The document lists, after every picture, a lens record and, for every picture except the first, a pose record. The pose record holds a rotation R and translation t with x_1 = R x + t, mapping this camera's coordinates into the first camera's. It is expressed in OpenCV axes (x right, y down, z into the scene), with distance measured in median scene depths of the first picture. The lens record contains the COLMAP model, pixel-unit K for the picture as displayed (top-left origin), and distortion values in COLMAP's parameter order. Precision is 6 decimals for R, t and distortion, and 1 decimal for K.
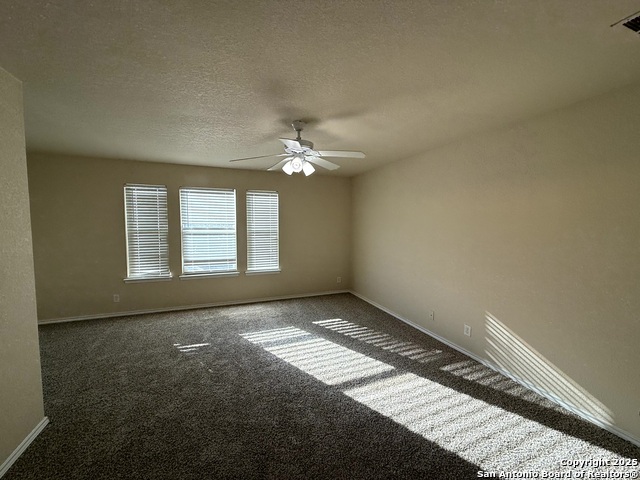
lens RADIAL K [[255.6, 0, 317.3], [0, 255.6, 240.7], [0, 0, 1]] dist [-0.002380, 0.000322]
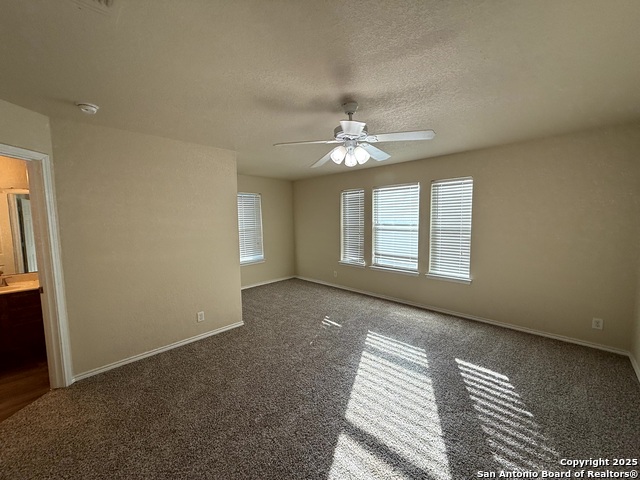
lens RADIAL K [[255.6, 0, 317.8], [0, 255.6, 240.7], [0, 0, 1]] dist [-0.002380, 0.000322]
pose [[0.407335, 0.067138, -0.910808, 0.436150], [-0.049072, 0.997463, 0.051579, -0.023911], [0.911960, 0.023685, 0.409596, 0.343935]]
